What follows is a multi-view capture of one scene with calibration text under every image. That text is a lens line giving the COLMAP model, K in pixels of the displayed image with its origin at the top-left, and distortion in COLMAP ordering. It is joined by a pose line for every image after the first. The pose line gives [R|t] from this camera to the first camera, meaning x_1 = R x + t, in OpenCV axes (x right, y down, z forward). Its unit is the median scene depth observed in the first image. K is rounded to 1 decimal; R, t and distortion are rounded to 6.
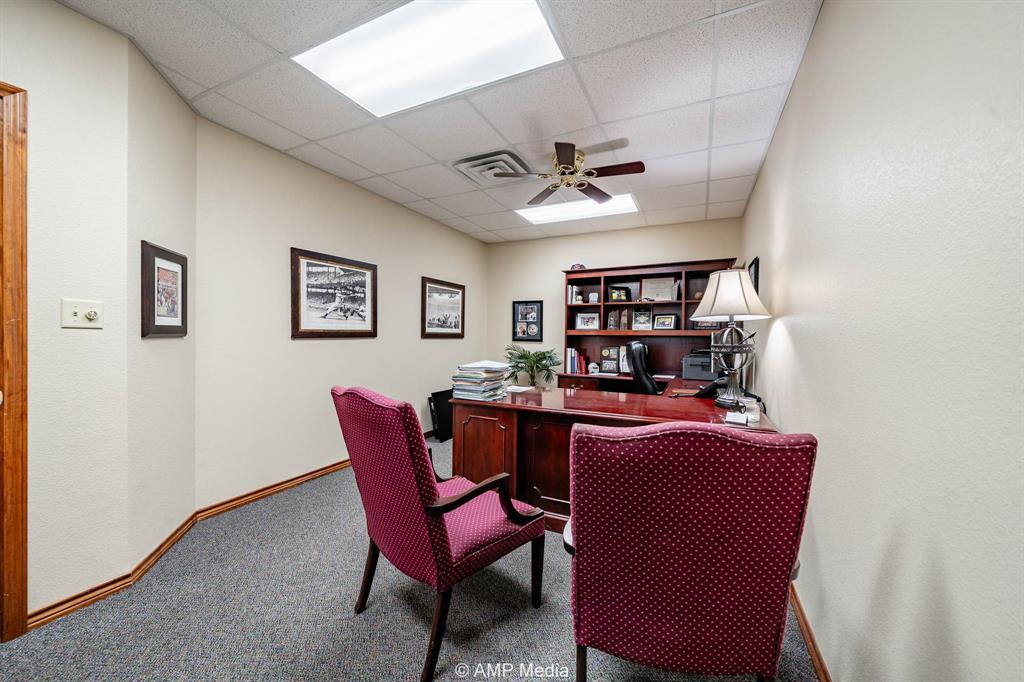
lens RADIAL K [[379.6, 0, 513.7], [0, 379.6, 339.2], [0, 0, 1]] dist [-0.001105, -0.000021]
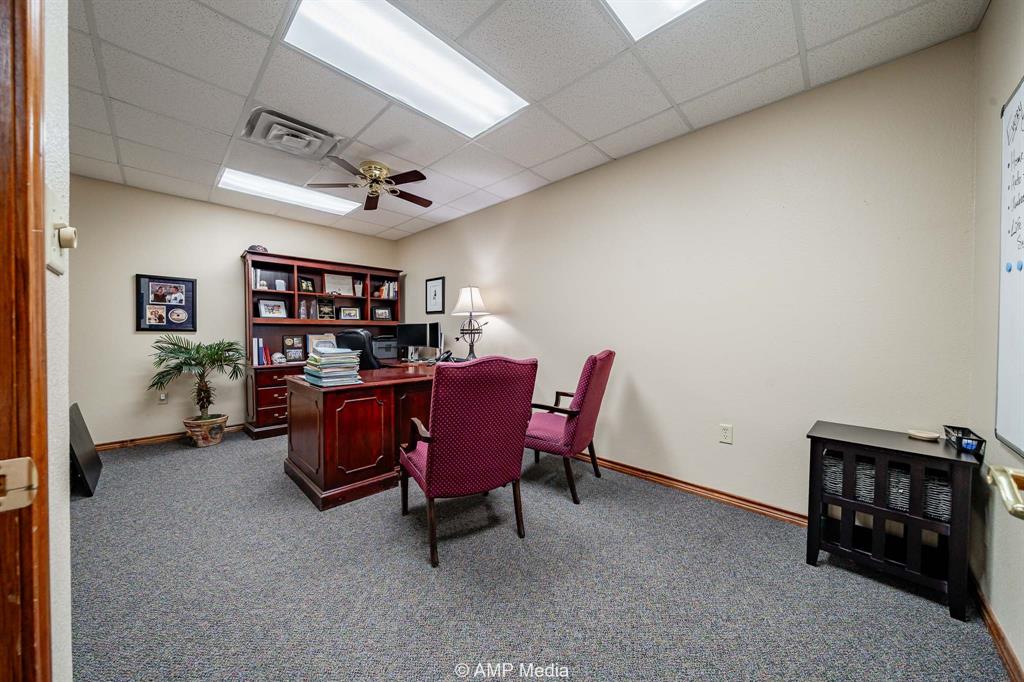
lens RADIAL K [[352.1, 0, 513.0], [0, 352.1, 336.5], [0, 0, 1]] dist [-0.007509, -0.001055]
pose [[0.308094, -0.019557, 0.951155, -0.455464], [0.008471, 0.999805, 0.017813, 0.010913], [-0.951318, 0.002569, 0.308200, 0.162849]]
